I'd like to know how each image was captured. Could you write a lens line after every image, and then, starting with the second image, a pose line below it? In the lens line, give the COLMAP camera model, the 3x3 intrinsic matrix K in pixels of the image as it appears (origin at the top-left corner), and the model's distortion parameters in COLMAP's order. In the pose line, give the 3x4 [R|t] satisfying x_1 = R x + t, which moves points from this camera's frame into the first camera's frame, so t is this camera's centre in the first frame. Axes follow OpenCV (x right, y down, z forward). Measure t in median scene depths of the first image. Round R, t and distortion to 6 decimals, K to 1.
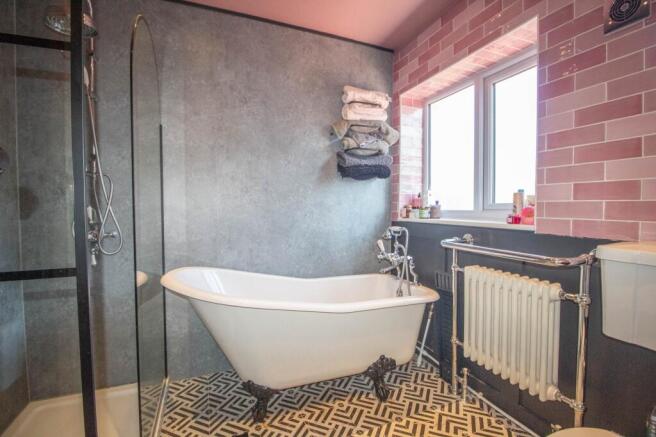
lens RADIAL K [[309.1, 0, 324.3], [0, 309.1, 217.7], [0, 0, 1]] dist [-0.005862, -0.003550]
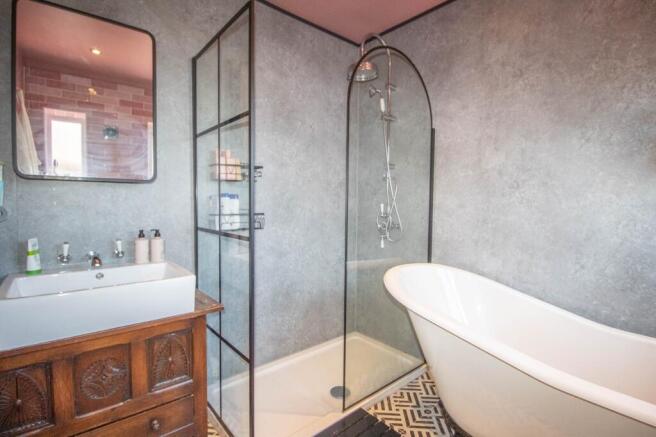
lens RADIAL K [[309.1, 0, 324.5], [0, 309.1, 216.2], [0, 0, 1]] dist [-0.005862, -0.003550]
pose [[0.329819, 0.055179, -0.942430, 0.383817], [-0.047340, 0.998001, 0.041865, -0.023926], [0.942856, 0.030807, 0.331772, 0.308098]]
